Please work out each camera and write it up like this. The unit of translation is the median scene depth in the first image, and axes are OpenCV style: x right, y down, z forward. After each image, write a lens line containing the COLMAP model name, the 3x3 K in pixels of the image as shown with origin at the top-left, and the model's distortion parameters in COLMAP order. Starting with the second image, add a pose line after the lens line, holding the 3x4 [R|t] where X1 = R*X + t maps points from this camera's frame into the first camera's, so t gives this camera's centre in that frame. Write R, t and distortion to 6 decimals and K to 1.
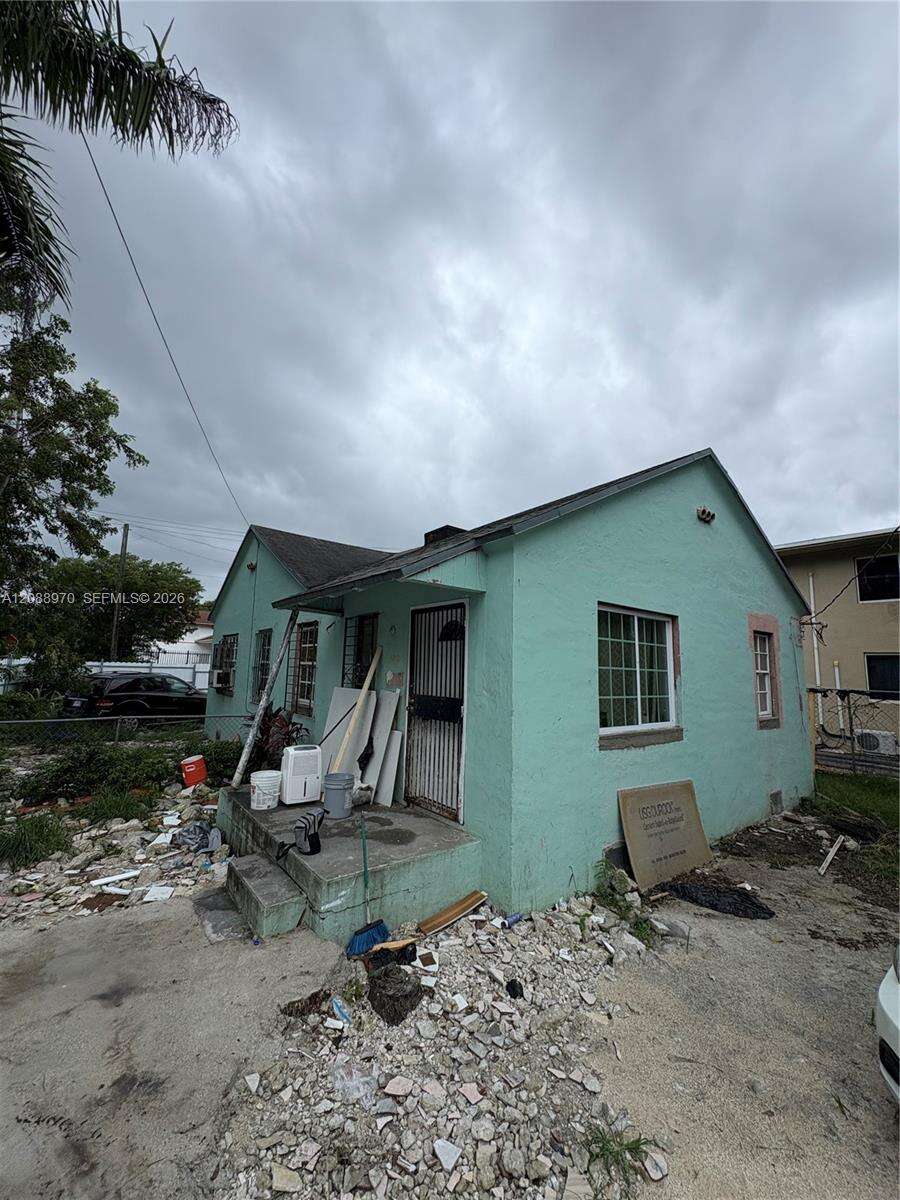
lens RADIAL K [[476.4, 0, 451.9], [0, 476.4, 598.6], [0, 0, 1]] dist [-0.000313, 0.000000]
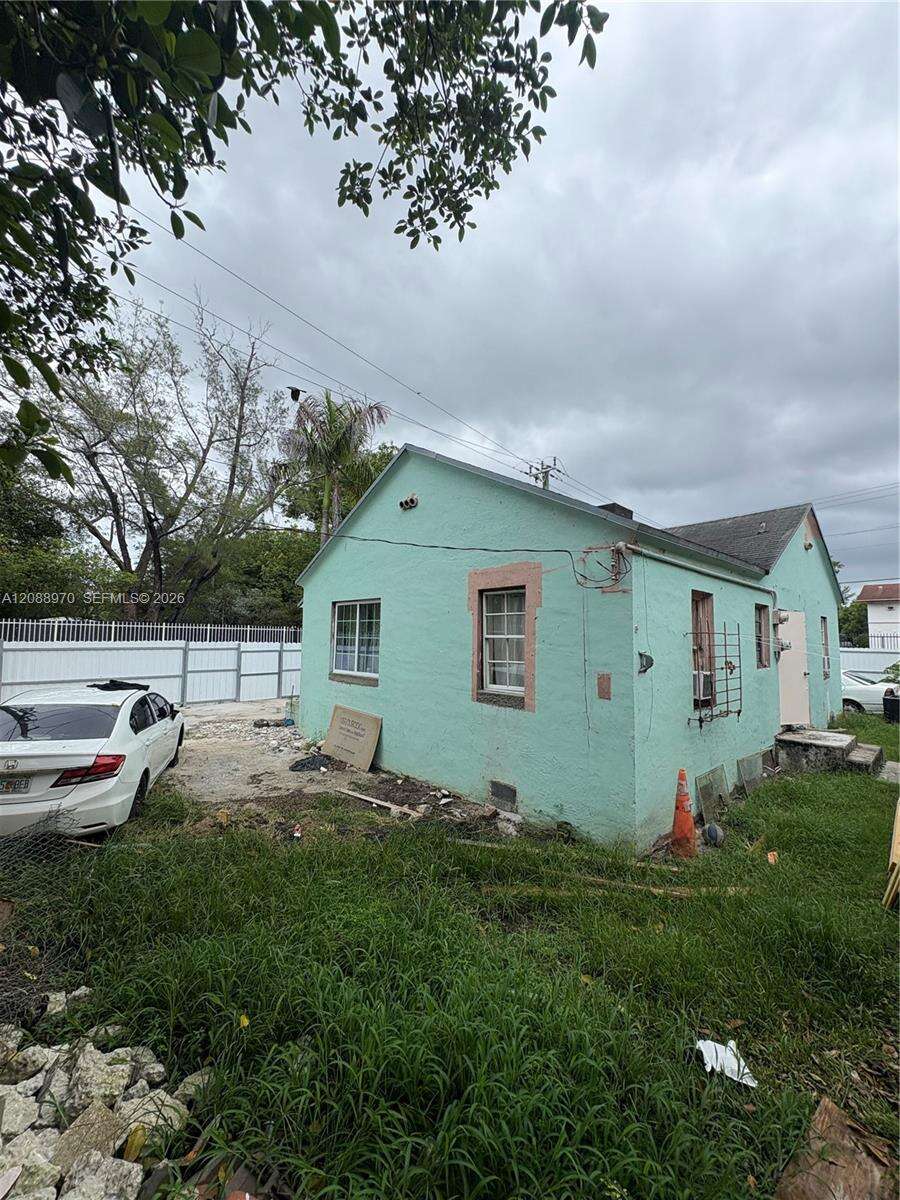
lens RADIAL K [[476.4, 0, 450.8], [0, 476.4, 602.1], [0, 0, 1]] dist [-0.000313, 0.000000]
pose [[0.098714, -0.110039, -0.989013, 1.903217], [0.123062, 0.987588, -0.097597, 0.213282], [0.987477, -0.112076, 0.111031, 1.084393]]
